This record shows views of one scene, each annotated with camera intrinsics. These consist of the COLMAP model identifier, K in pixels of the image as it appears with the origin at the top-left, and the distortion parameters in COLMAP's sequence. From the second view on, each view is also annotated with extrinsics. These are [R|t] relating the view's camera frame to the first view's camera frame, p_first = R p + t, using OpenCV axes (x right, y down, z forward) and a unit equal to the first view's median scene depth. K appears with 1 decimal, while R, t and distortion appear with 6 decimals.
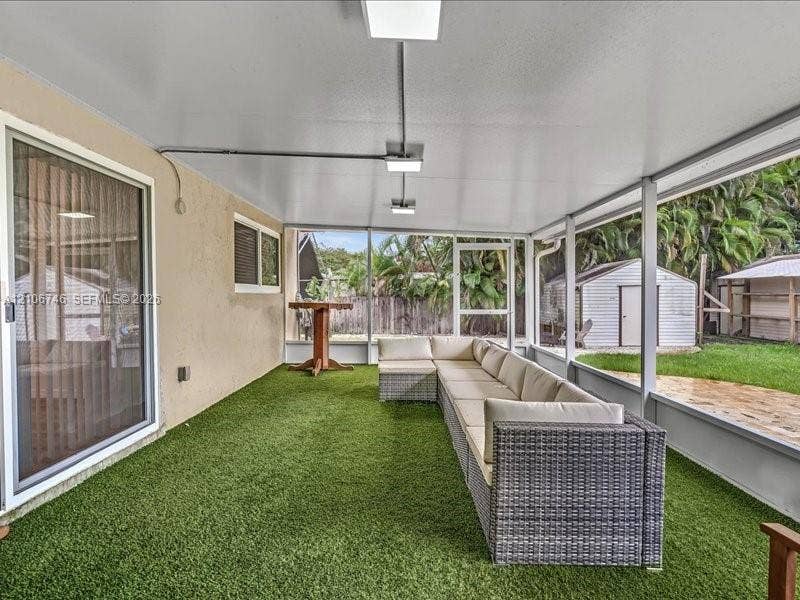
lens RADIAL K [[405.6, 0, 397.3], [0, 405.6, 298.5], [0, 0, 1]] dist [-0.004844, 0.000795]
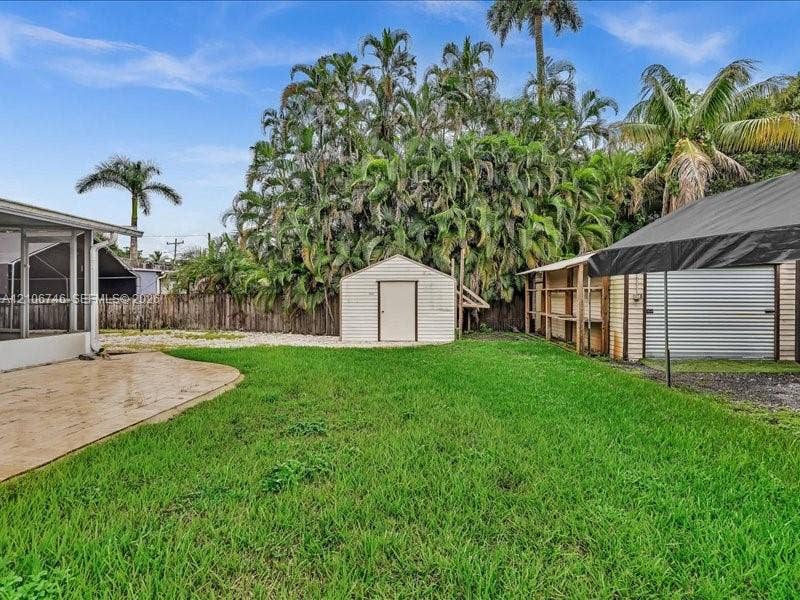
lens RADIAL K [[405.6, 0, 397.3], [0, 405.6, 298.5], [0, 0, 1]] dist [-0.004844, 0.000795]
pose [[0.998358, 0.001372, -0.057272, 0.653425], [-0.001740, 0.999978, -0.006369, 0.017729], [0.057262, 0.006458, 0.998338, -0.004444]]
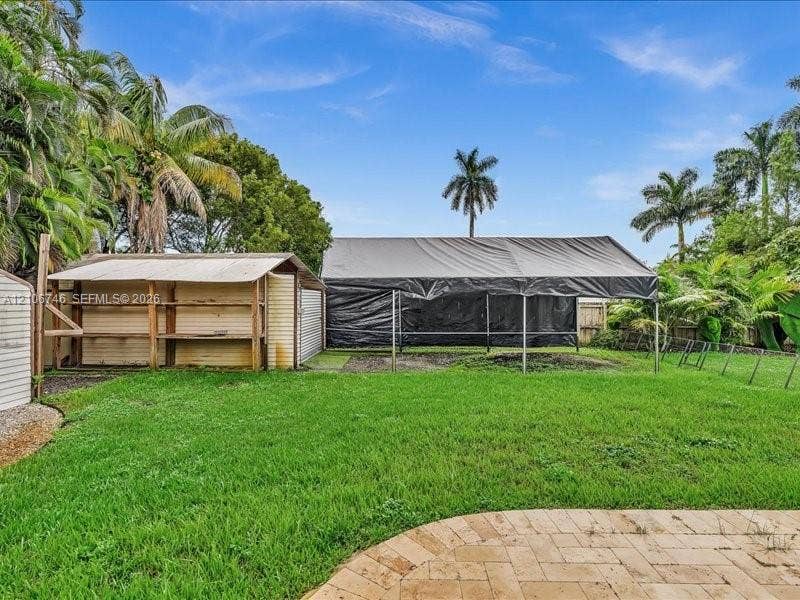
lens RADIAL K [[405.6, 0, 397.3], [0, 405.6, 298.5], [0, 0, 1]] dist [-0.004844, 0.000795]
pose [[0.029212, -0.002028, 0.999571, 0.214370], [0.013891, 0.999902, 0.001623, -0.014890], [-0.999477, 0.013838, 0.029237, 0.496295]]
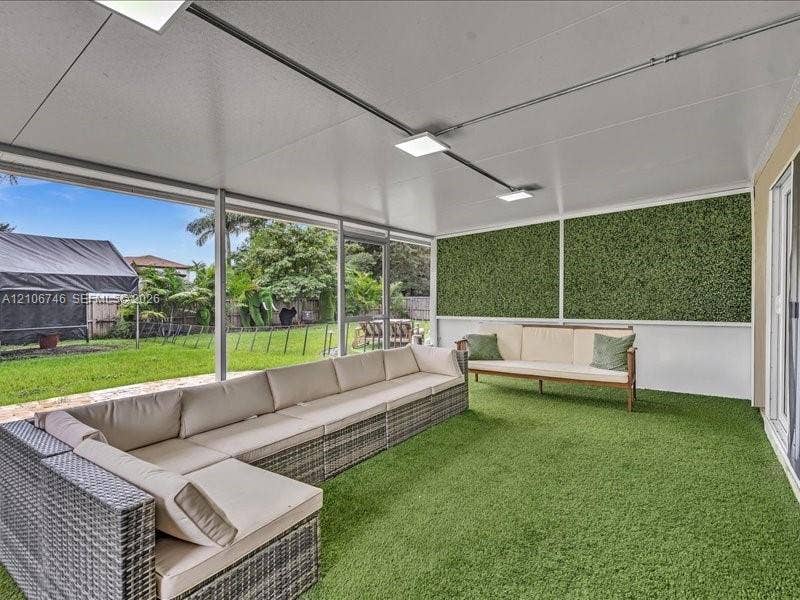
lens RADIAL K [[405.6, 0, 397.3], [0, 405.6, 298.5], [0, 0, 1]] dist [-0.004844, 0.000795]
pose [[-0.801885, -0.002576, 0.597473, -0.117469], [0.008586, 0.999838, 0.015834, -0.004791], [-0.597417, 0.017828, -0.801733, 0.451636]]
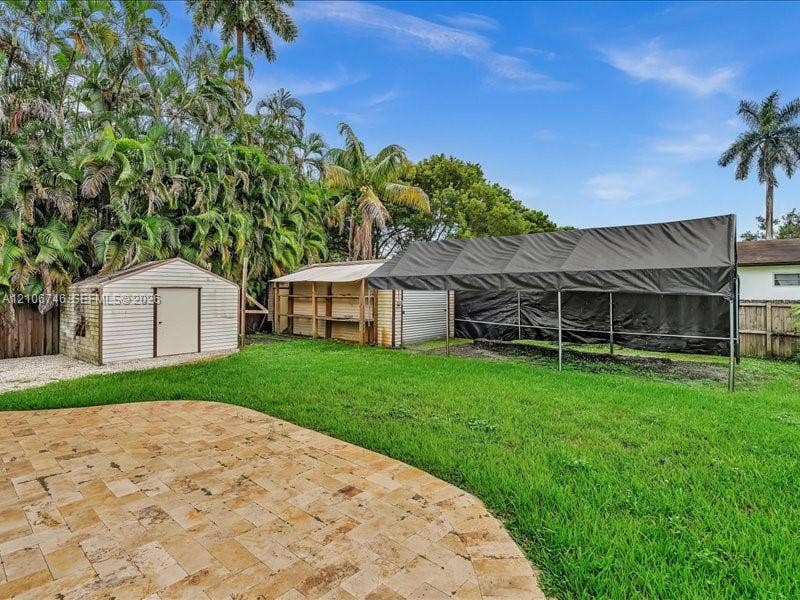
lens RADIAL K [[409.0, 0, 403.0], [0, 409.0, 288.8], [0, 0, 1]] dist [-0.003665, 0.000048]
pose [[0.645415, 0.008503, 0.763785, 0.224823], [0.008153, 0.999804, -0.018019, -0.008619], [-0.763789, 0.017857, 0.645220, 0.029146]]
